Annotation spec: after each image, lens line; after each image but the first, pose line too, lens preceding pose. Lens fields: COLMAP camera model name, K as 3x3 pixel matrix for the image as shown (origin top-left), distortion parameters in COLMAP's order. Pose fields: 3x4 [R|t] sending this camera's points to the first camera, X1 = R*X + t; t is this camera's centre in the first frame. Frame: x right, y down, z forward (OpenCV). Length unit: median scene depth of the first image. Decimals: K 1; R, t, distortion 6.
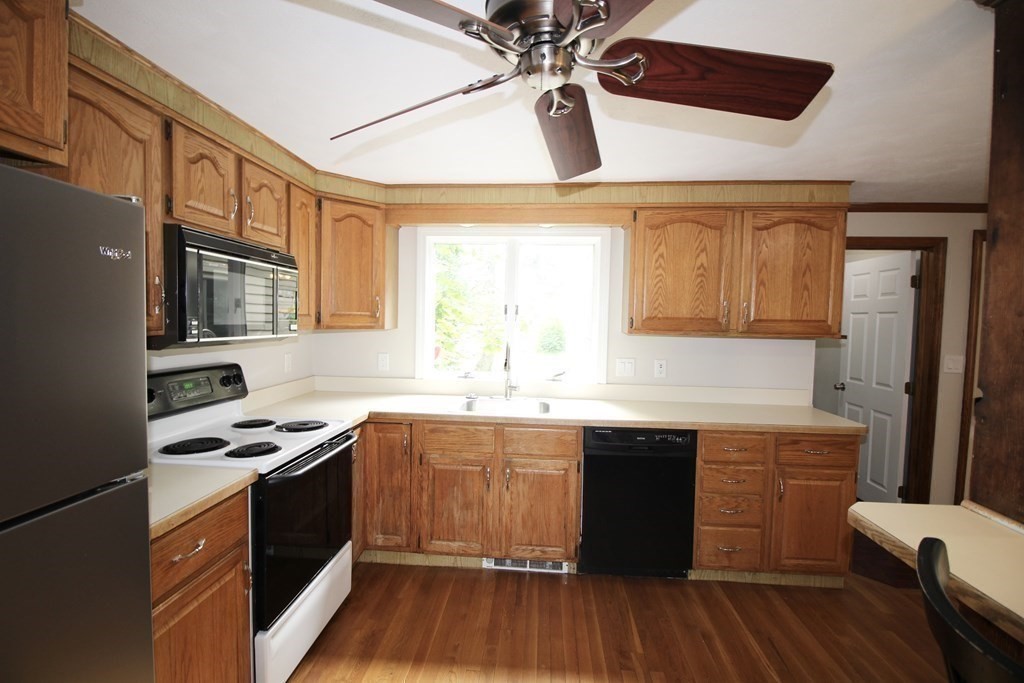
lens RADIAL K [[473.3, 0, 512.1], [0, 473.3, 341.7], [0, 0, 1]] dist [-0.005479, -0.000910]
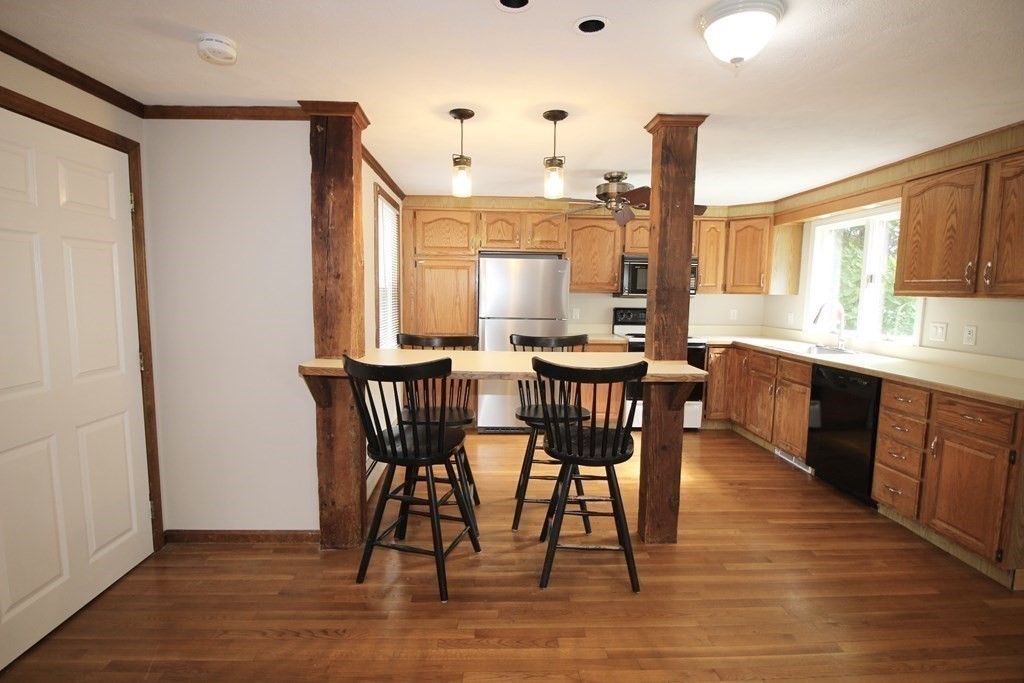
lens RADIAL K [[517.3, 0, 510.8], [0, 517.3, 343.2], [0, 0, 1]] dist [-0.004091, -0.001217]
pose [[0.115158, 0.084098, -0.989781, 1.399979], [-0.060835, 0.995136, 0.077475, 0.055271], [0.991483, 0.051292, 0.119714, -0.041094]]
